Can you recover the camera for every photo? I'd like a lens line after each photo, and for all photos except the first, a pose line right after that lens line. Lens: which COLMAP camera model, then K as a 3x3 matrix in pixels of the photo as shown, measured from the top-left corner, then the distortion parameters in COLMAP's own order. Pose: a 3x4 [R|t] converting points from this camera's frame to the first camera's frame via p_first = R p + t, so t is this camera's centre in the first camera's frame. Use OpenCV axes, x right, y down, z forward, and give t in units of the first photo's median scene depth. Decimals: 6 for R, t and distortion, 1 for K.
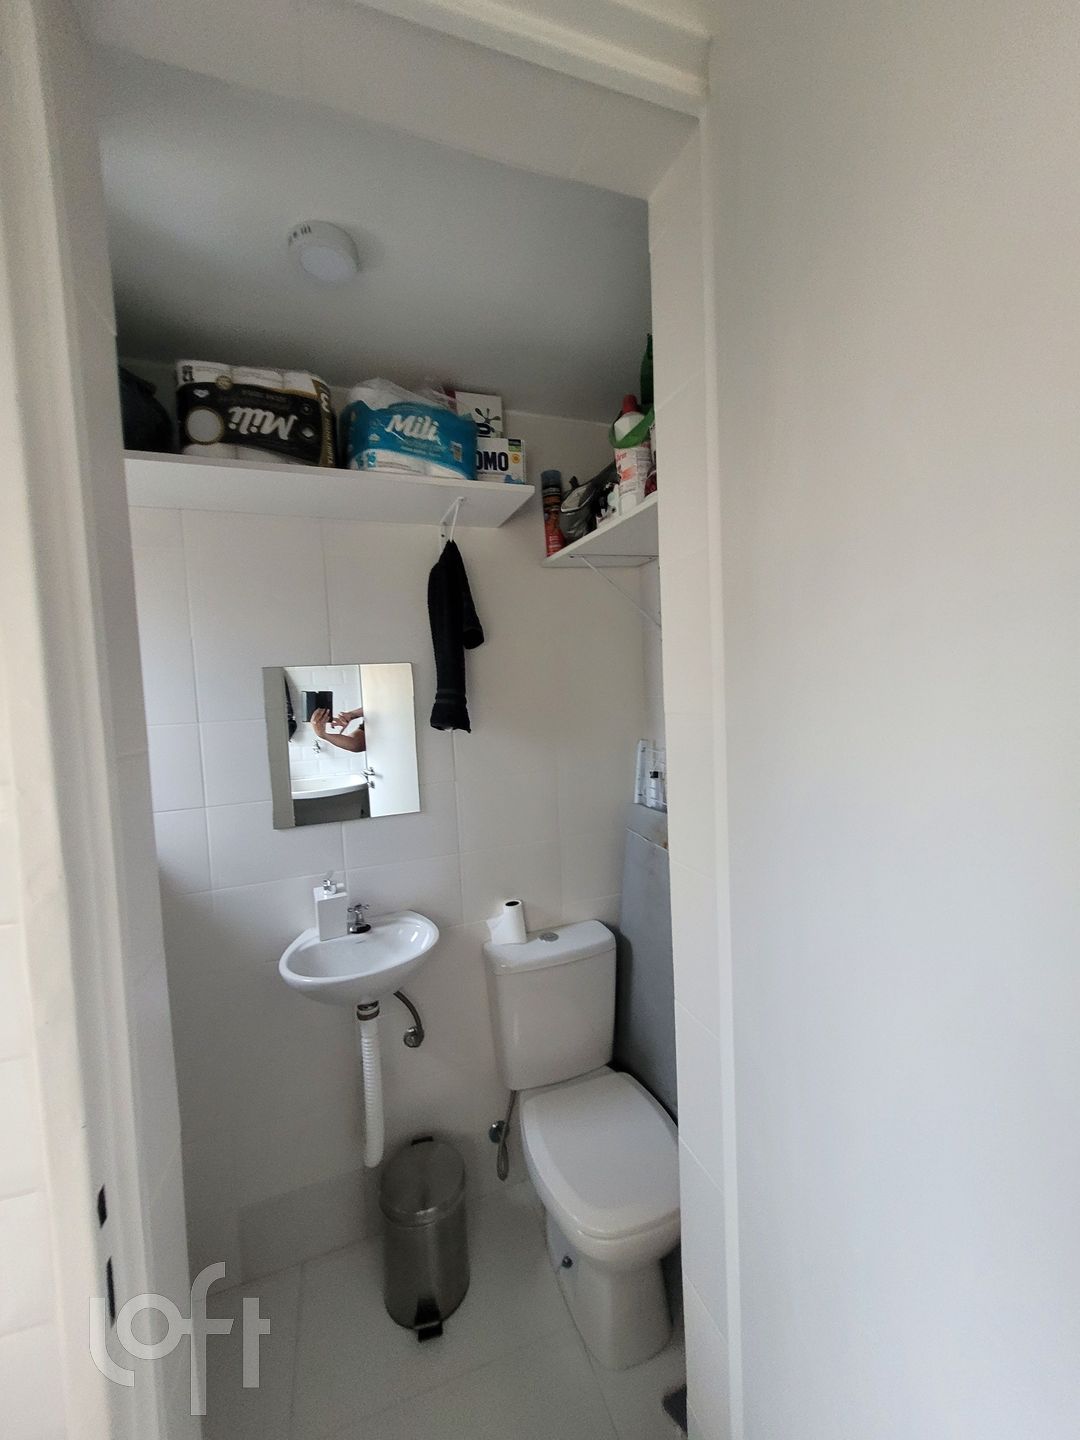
lens RADIAL K [[564.4, 0, 535.0], [0, 564.4, 714.4], [0, 0, 1]] dist [0.004803, -0.001288]
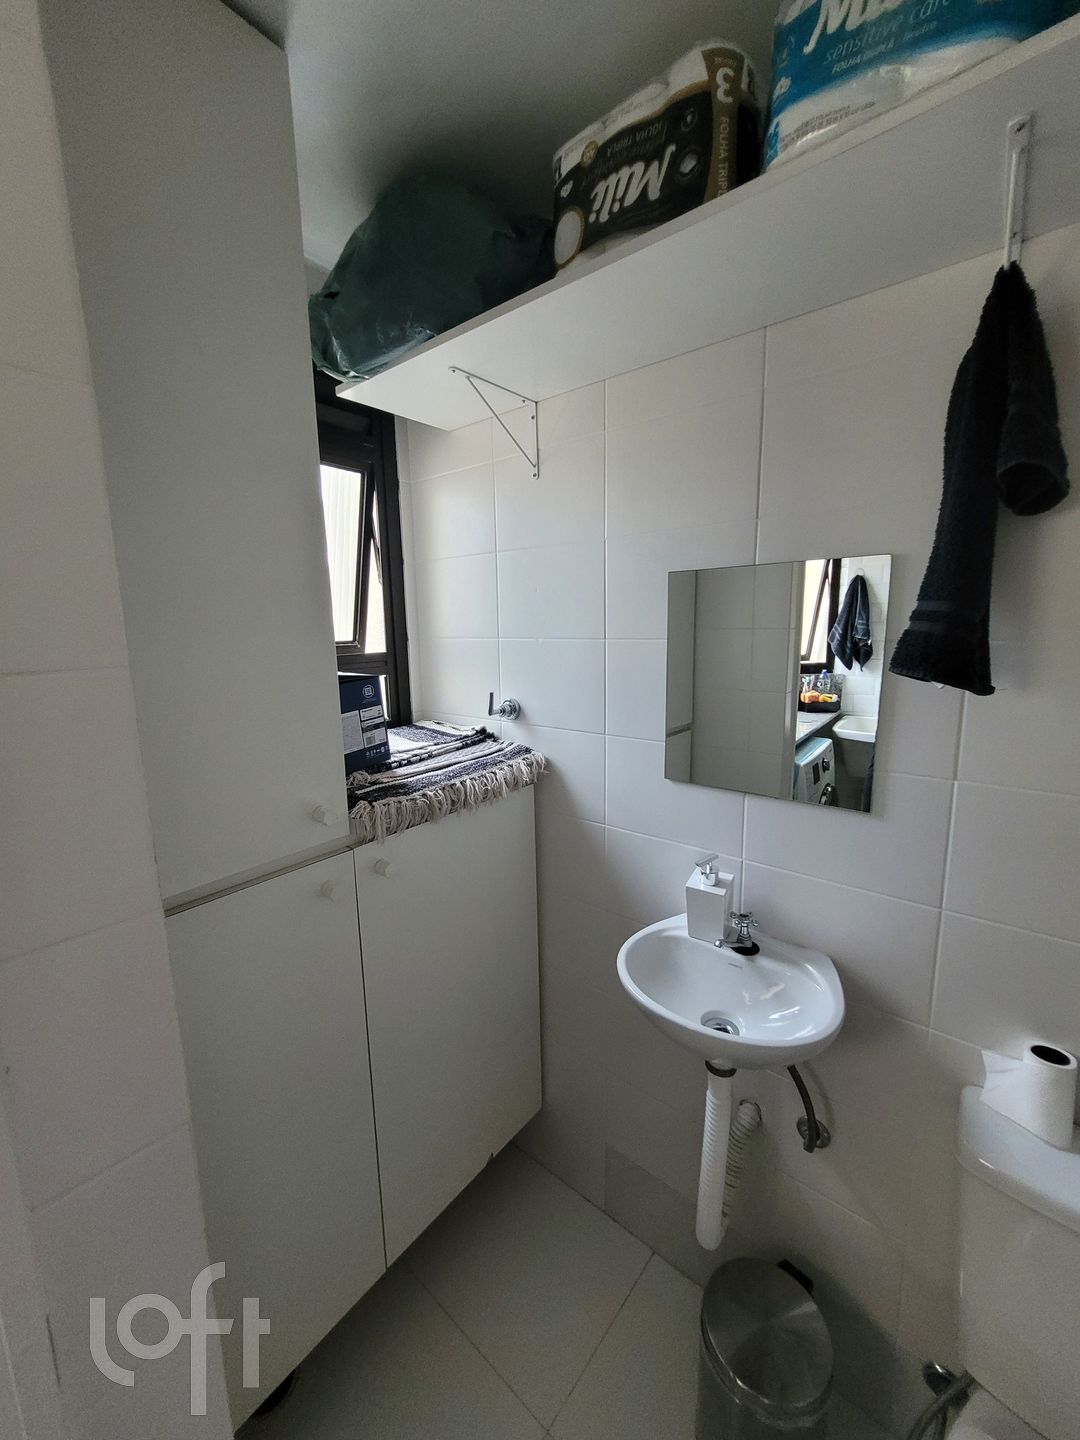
lens RADIAL K [[564.4, 0, 536.3], [0, 564.4, 717.3], [0, 0, 1]] dist [0.004803, -0.001288]
pose [[0.504793, 0.179093, -0.844458, 0.129854], [-0.052752, 0.982814, 0.176902, -0.017717], [0.861627, -0.044752, 0.505565, 0.525784]]
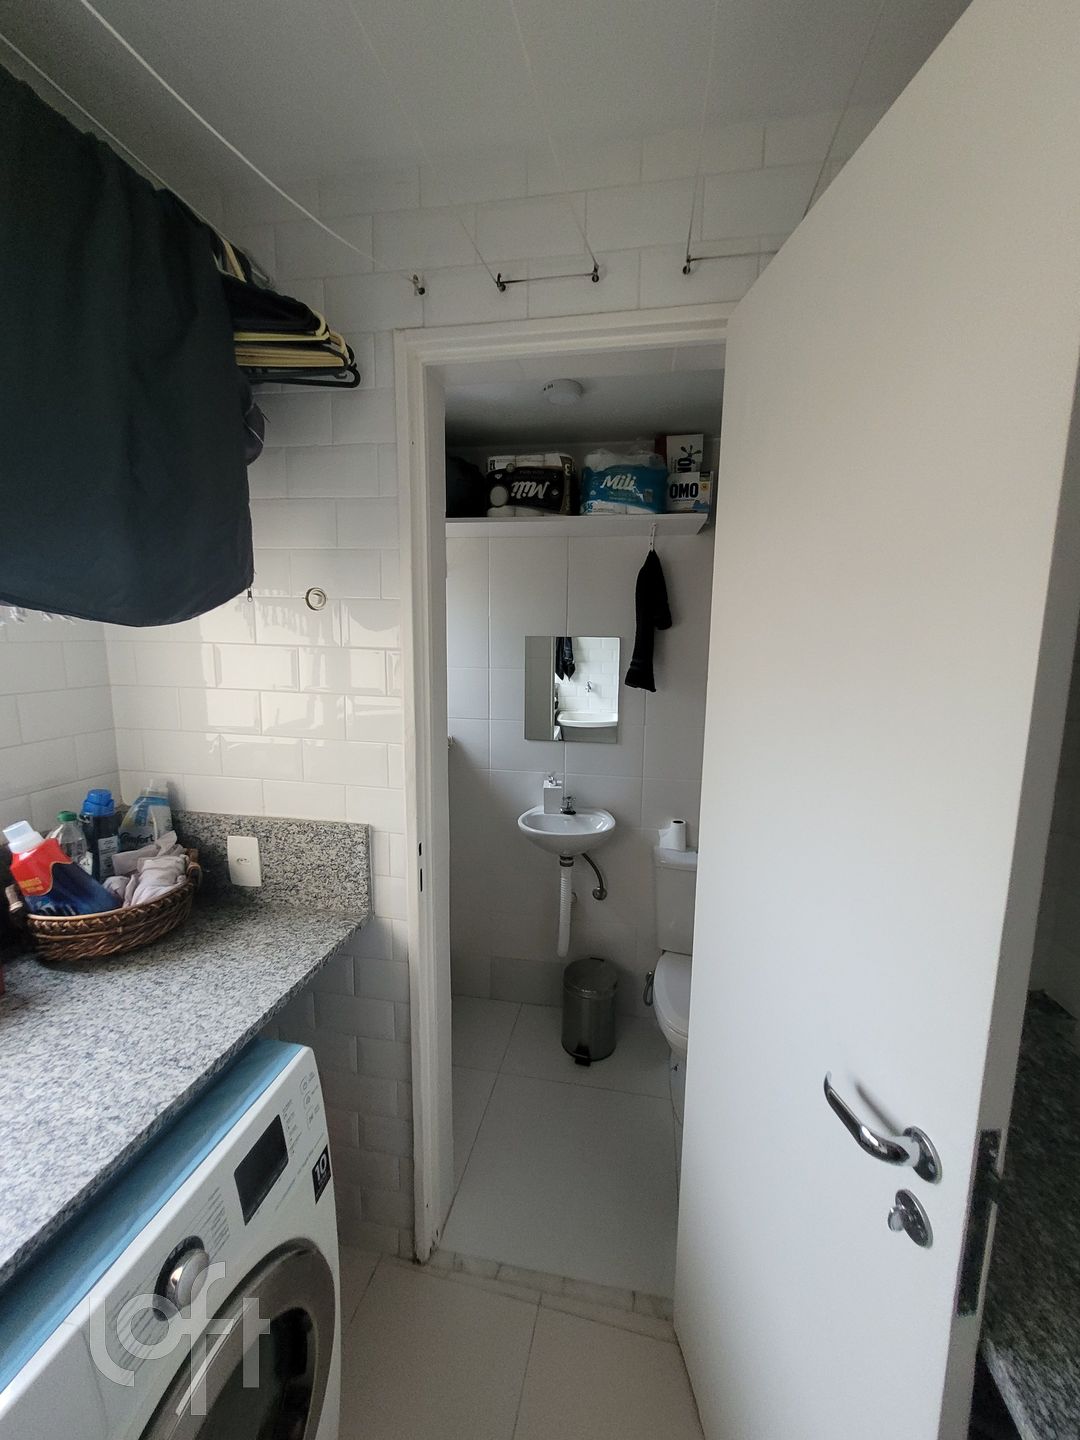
lens RADIAL K [[564.4, 0, 536.0], [0, 564.4, 713.7], [0, 0, 1]] dist [0.004803, -0.001288]
pose [[0.865555, 0.125009, -0.484960, 0.387732], [-0.076375, 0.989968, 0.118871, -0.070333], [0.494955, -0.065851, 0.866420, -0.423536]]
